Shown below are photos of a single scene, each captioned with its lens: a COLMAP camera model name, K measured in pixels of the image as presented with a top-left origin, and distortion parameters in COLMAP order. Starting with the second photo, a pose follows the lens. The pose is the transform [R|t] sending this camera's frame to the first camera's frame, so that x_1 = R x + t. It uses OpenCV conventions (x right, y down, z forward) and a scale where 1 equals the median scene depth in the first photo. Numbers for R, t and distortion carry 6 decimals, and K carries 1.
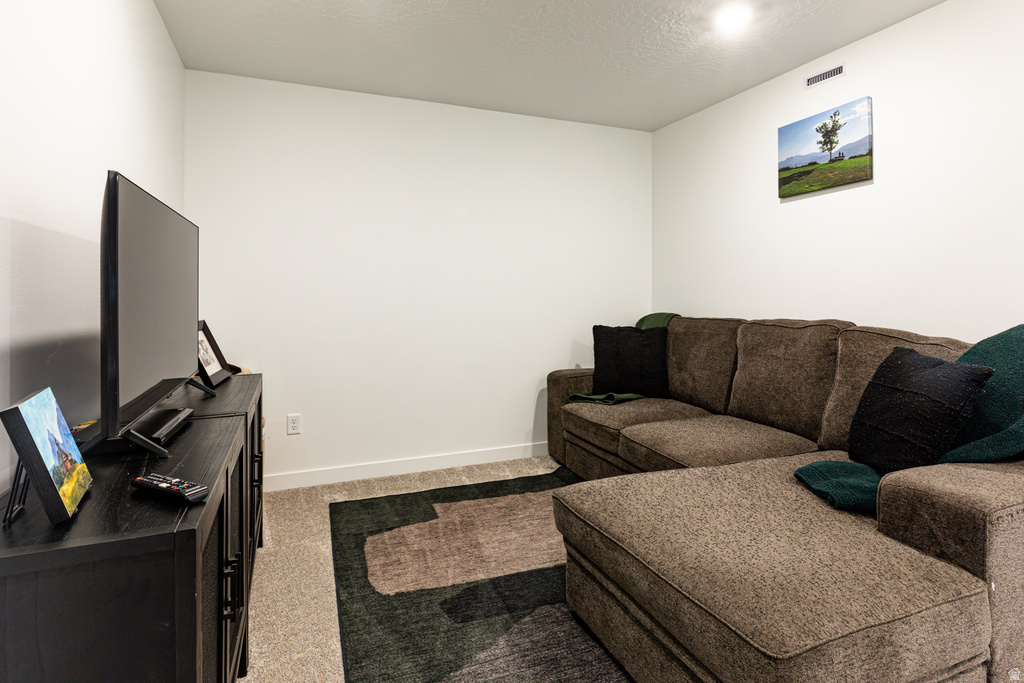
lens RADIAL K [[522.9, 0, 509.7], [0, 522.9, 321.0], [0, 0, 1]] dist [-0.000600, -0.000109]
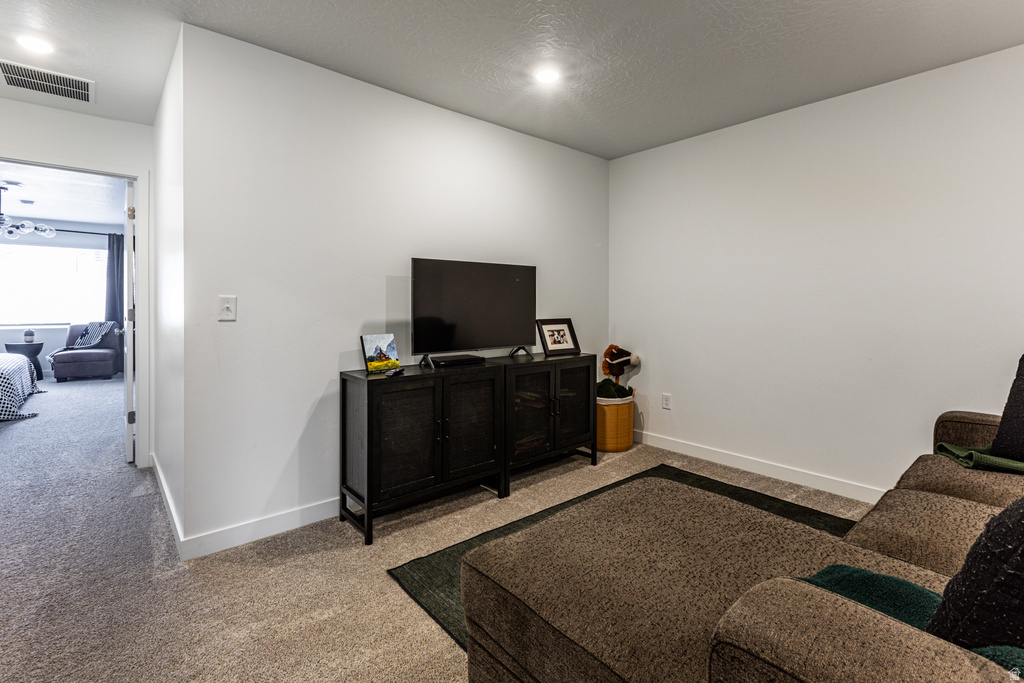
lens RADIAL K [[466.7, 0, 509.9], [0, 466.7, 303.3], [0, 0, 1]] dist [0.000348, -0.000118]
pose [[0.312223, 0.000664, -0.950009, 0.610957], [-0.047564, 0.998757, -0.014934, -0.018022], [0.948817, 0.049849, 0.311866, 0.231530]]
